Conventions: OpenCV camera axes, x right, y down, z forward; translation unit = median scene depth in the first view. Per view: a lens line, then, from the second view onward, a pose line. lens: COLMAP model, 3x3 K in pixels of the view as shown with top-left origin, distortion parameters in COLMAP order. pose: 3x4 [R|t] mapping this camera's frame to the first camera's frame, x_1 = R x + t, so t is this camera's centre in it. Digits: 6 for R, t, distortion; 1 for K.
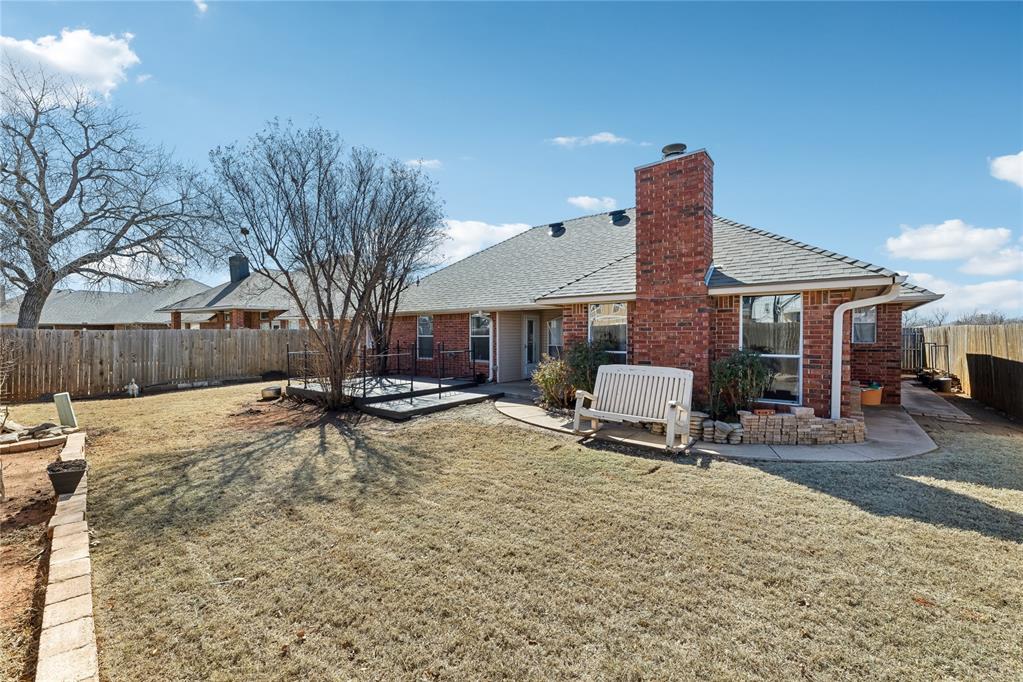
lens RADIAL K [[421.8, 0, 510.1], [0, 421.8, 334.8], [0, 0, 1]] dist [-0.001312, -0.000708]
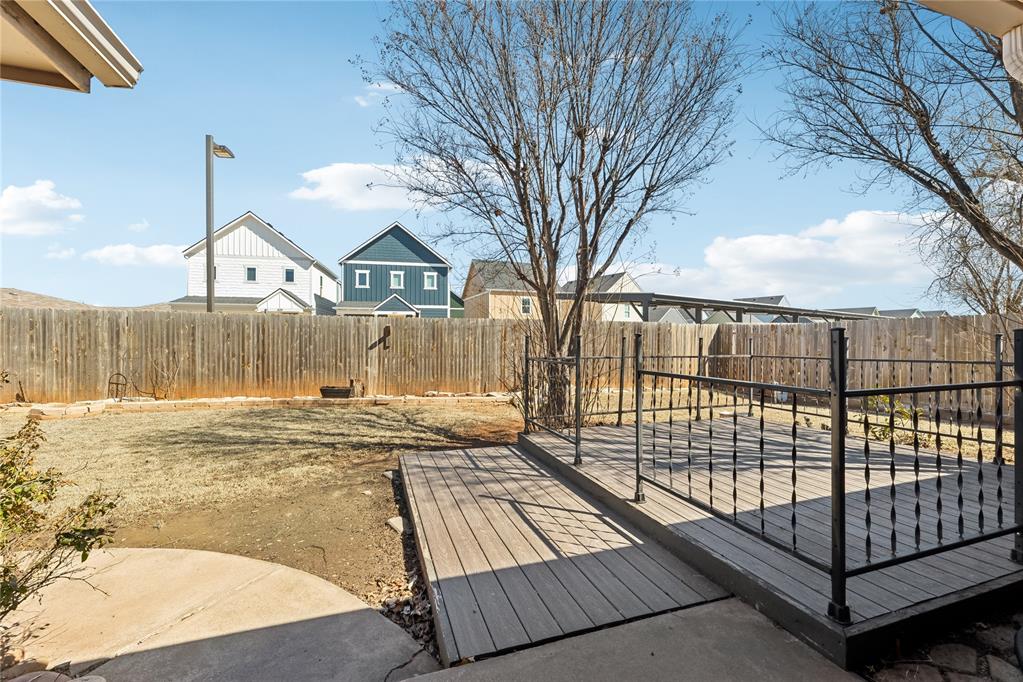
lens RADIAL K [[421.8, 0, 514.4], [0, 421.8, 340.1], [0, 0, 1]] dist [-0.001312, -0.000708]
pose [[-0.538182, 0.000914, -0.842828, 0.072007], [-0.003337, 0.999989, 0.003215, 0.020361], [0.842822, 0.004543, -0.538174, 0.863582]]
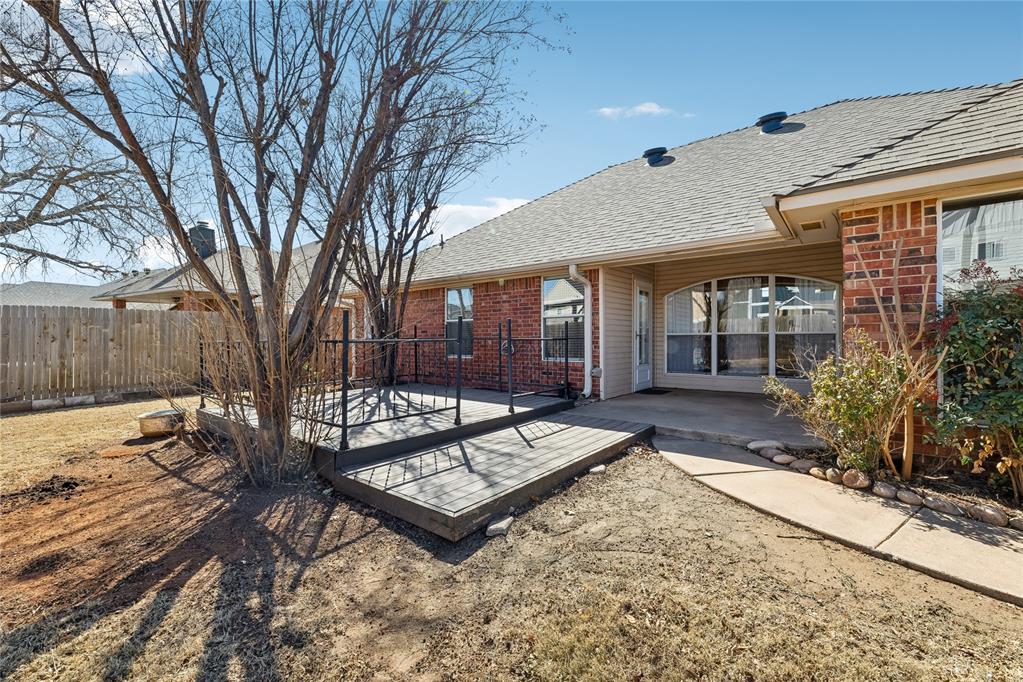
lens RADIAL K [[421.8, 0, 509.8], [0, 421.8, 340.0], [0, 0, 1]] dist [-0.001312, -0.000708]
pose [[0.999927, -0.000188, -0.012060, -0.131865], [0.000151, 0.999995, -0.003055, 0.036059], [0.012060, 0.003053, 0.999923, 0.426992]]
